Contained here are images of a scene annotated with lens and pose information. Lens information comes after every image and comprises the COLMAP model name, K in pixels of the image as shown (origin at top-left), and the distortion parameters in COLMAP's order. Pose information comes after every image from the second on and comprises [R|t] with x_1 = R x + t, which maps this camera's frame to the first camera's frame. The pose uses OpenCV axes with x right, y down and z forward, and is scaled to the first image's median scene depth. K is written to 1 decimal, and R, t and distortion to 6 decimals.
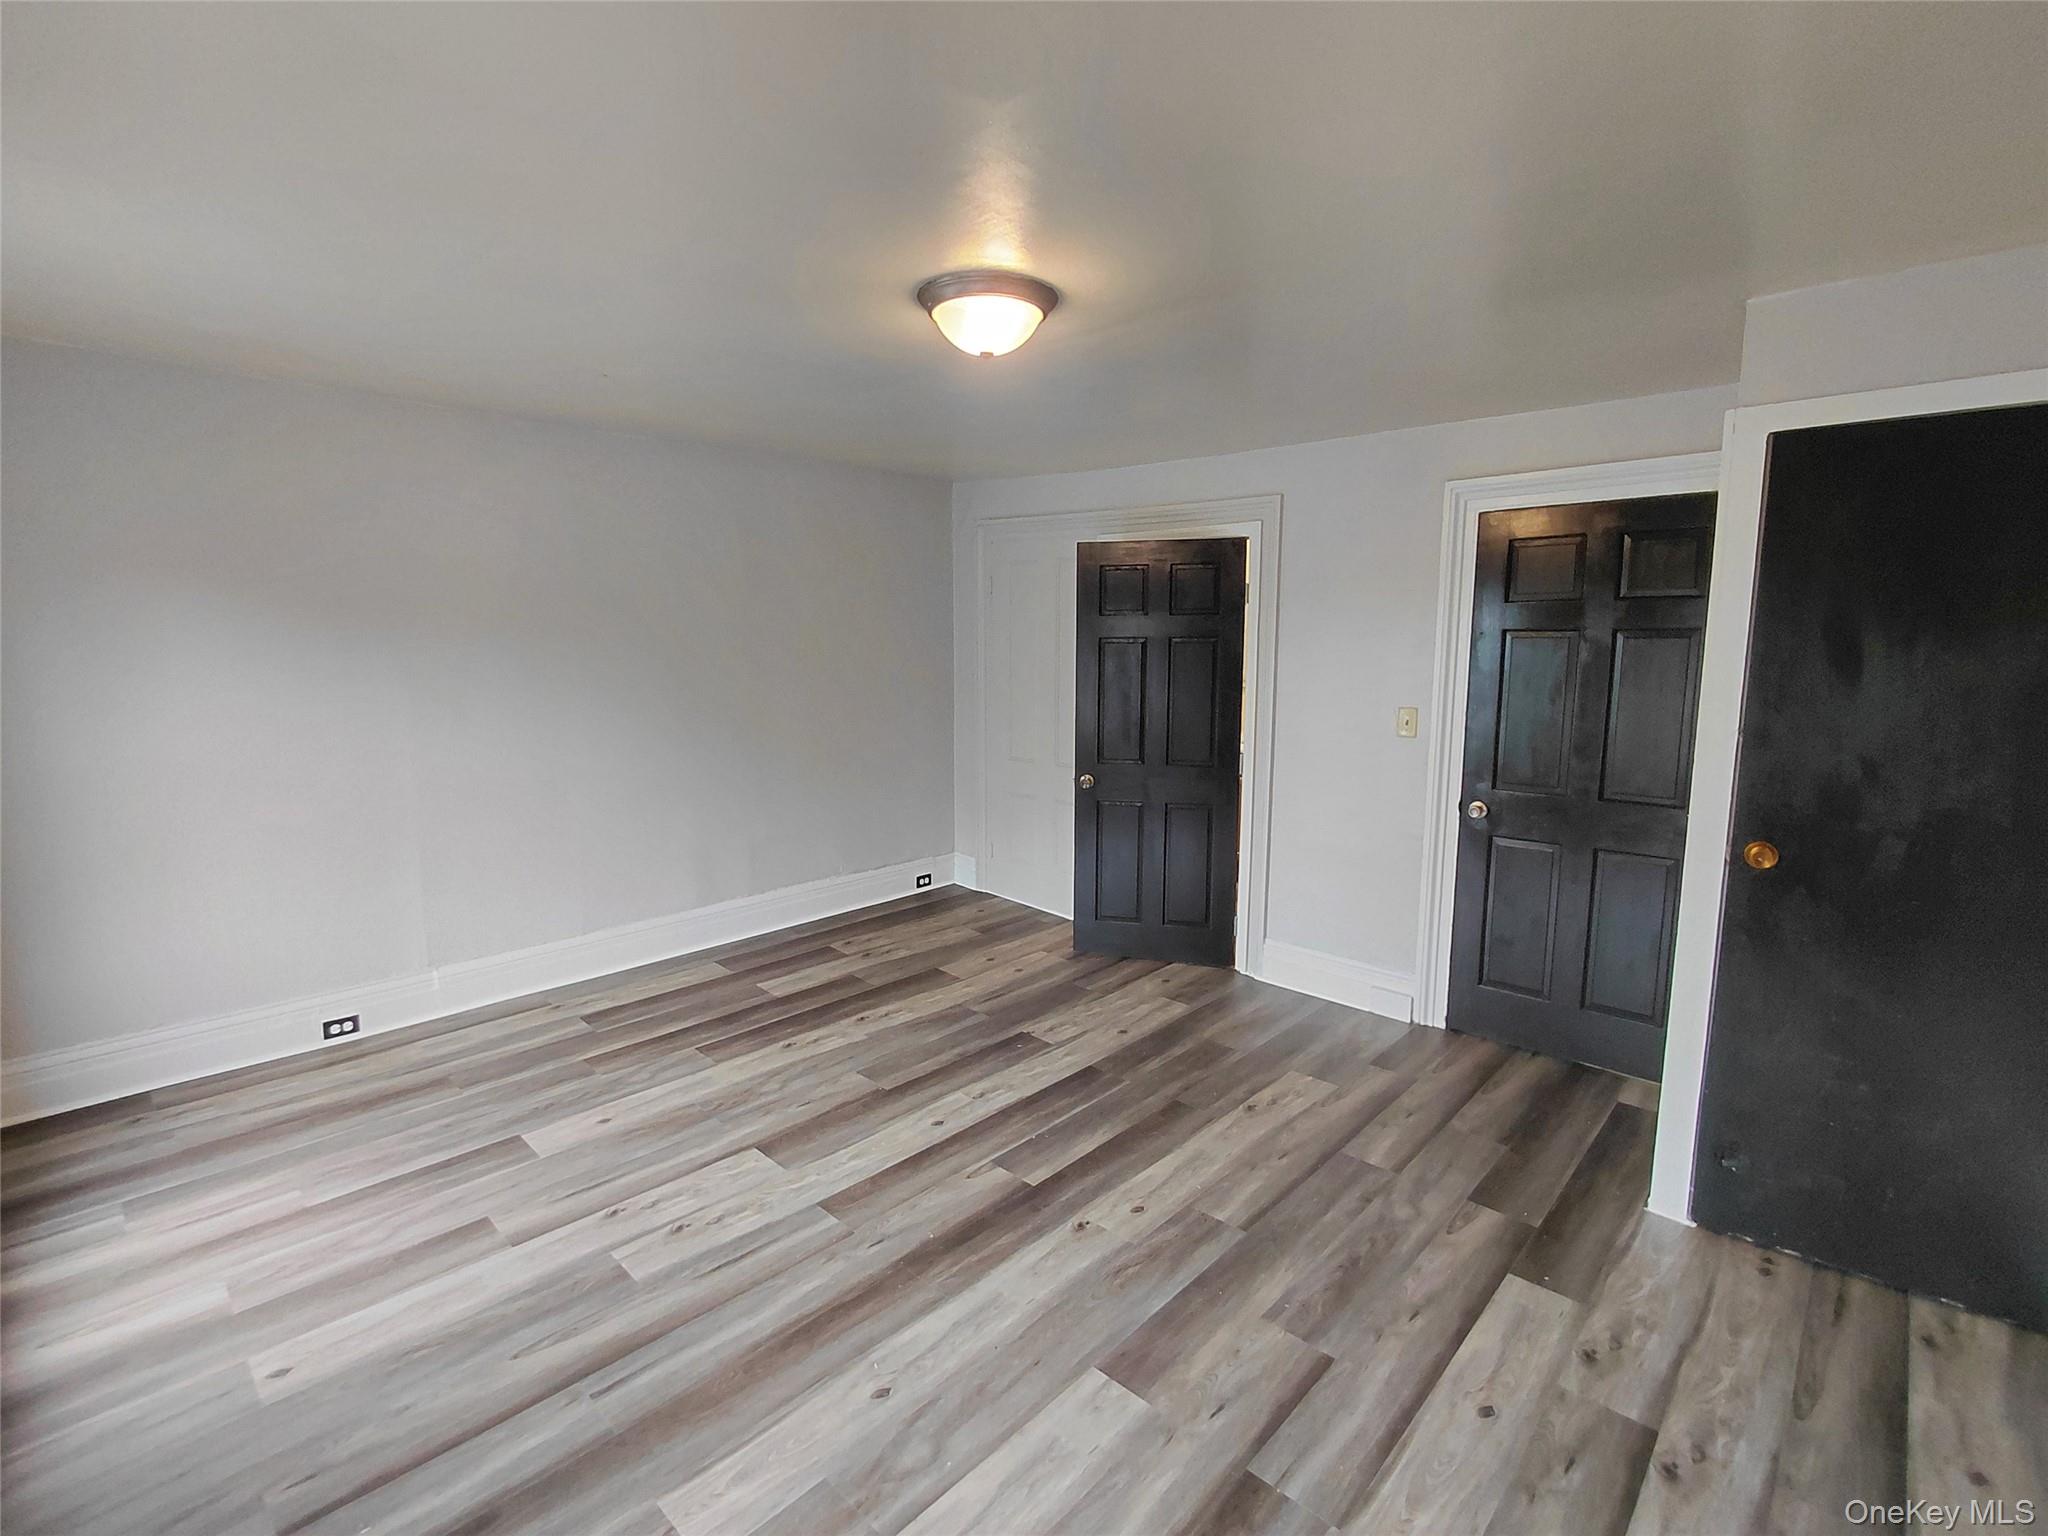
lens RADIAL K [[939.8, 0, 995.3], [0, 939.8, 766.5], [0, 0, 1]] dist [-0.008254, 0.000365]
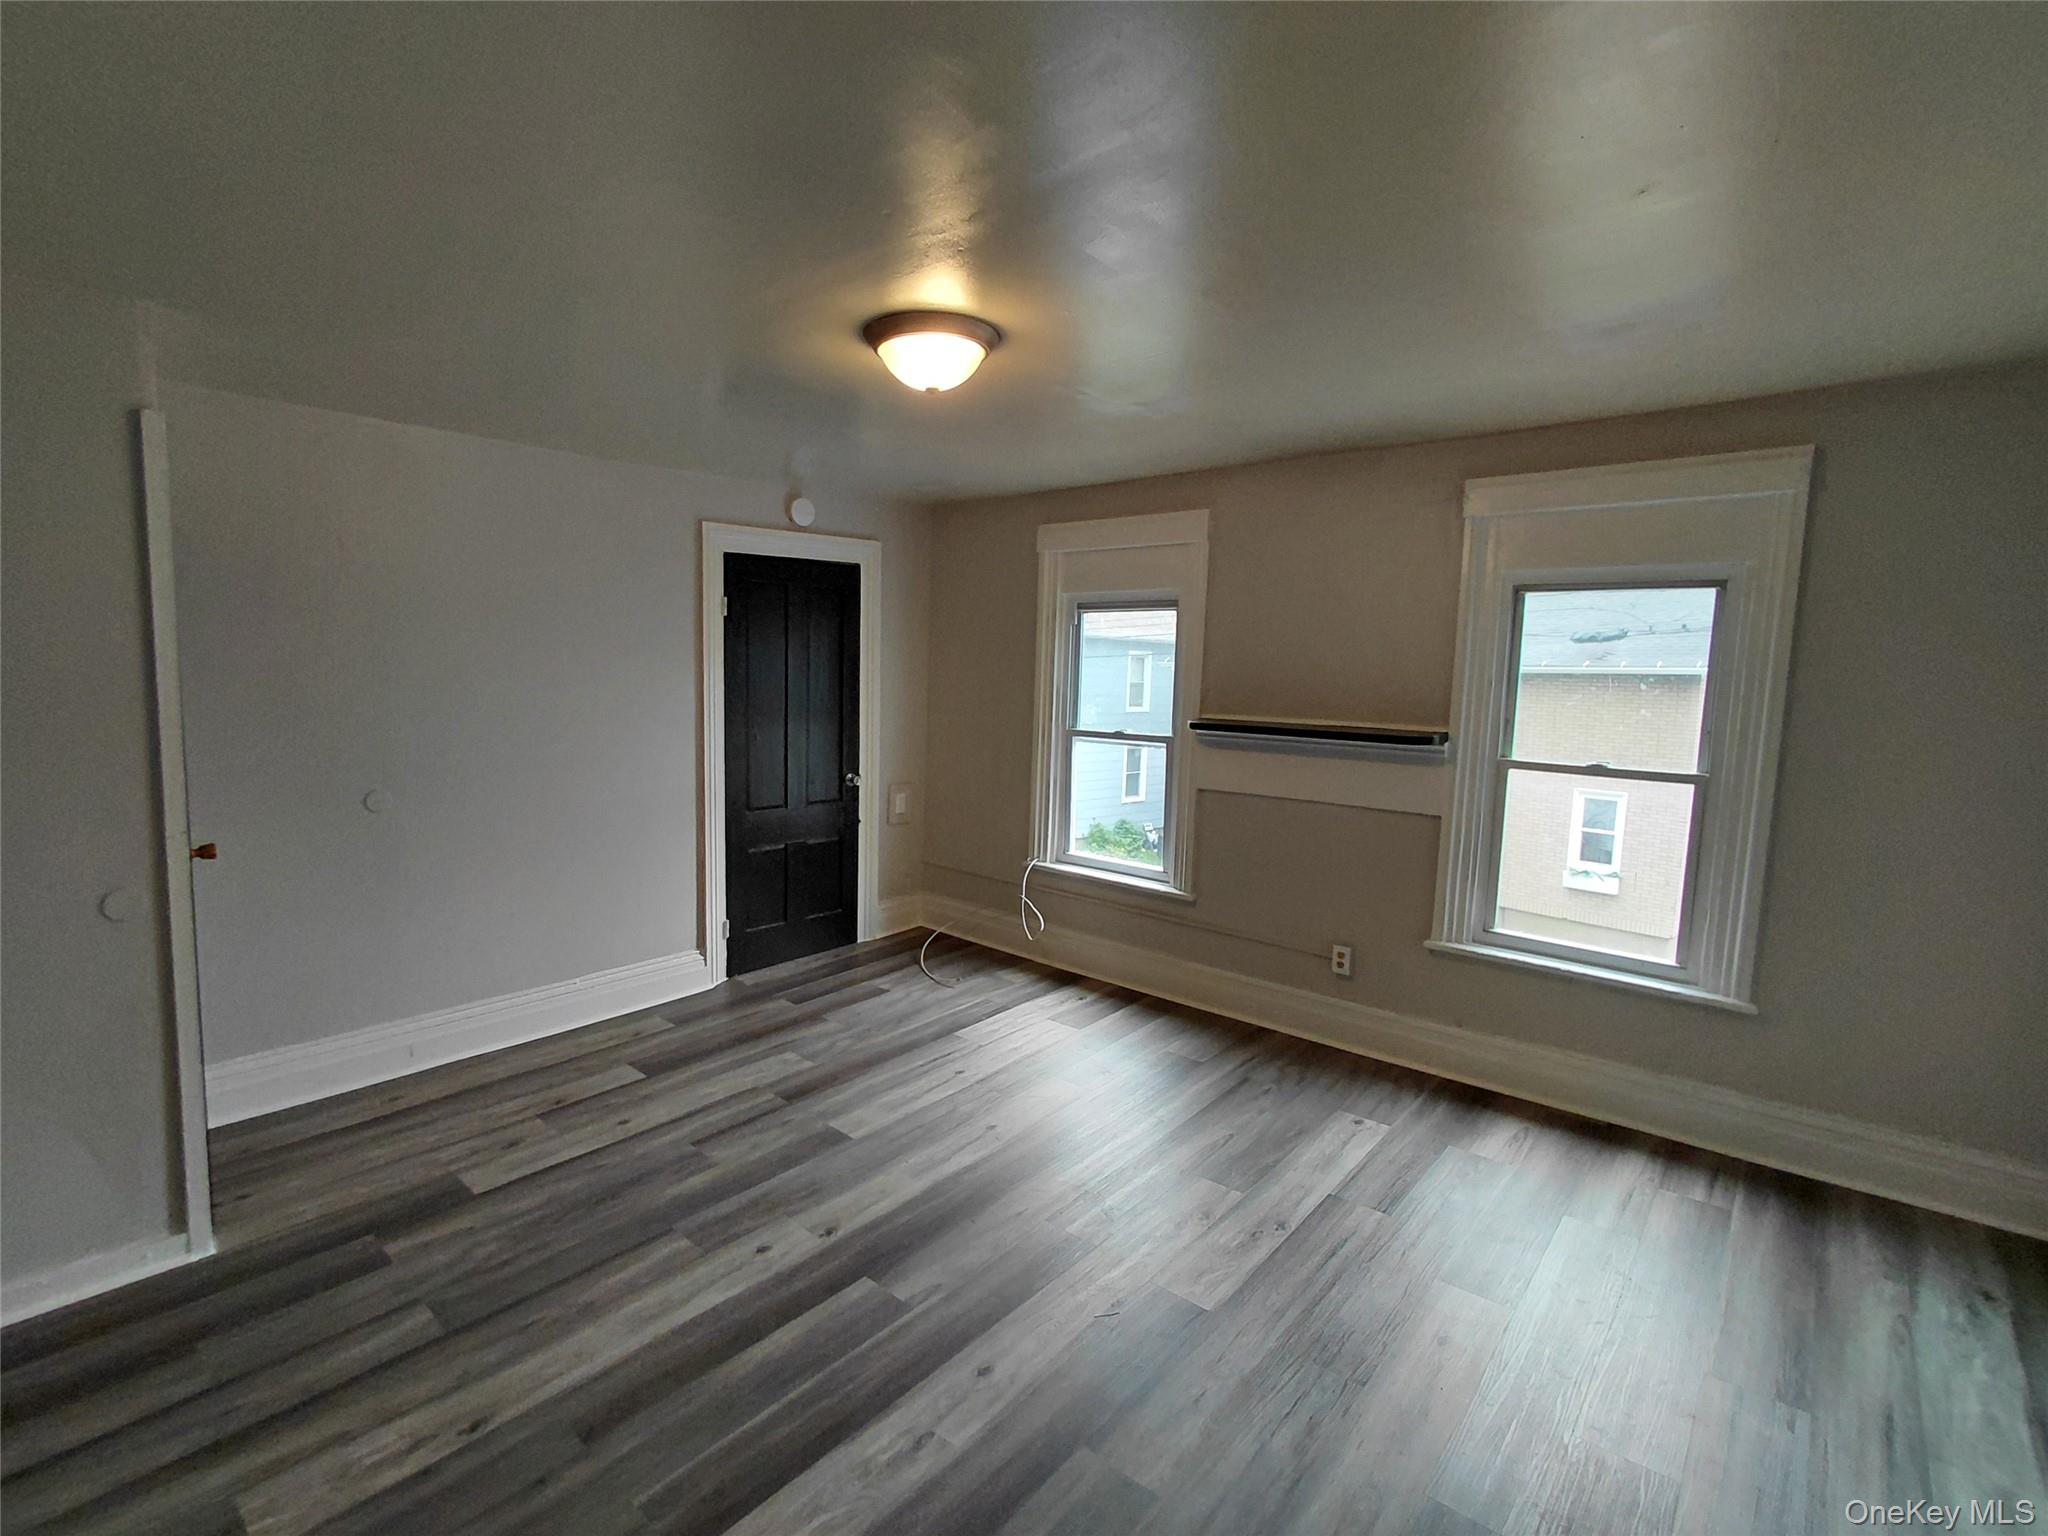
lens RADIAL K [[940.9, 0, 1005.9], [0, 940.9, 768.6], [0, 0, 1]] dist [-0.003682, -0.000022]
pose [[-0.998236, -0.022706, -0.054856, -0.027383], [-0.034948, 0.971663, 0.233773, -0.204915], [0.047993, 0.235278, -0.970742, 1.543273]]
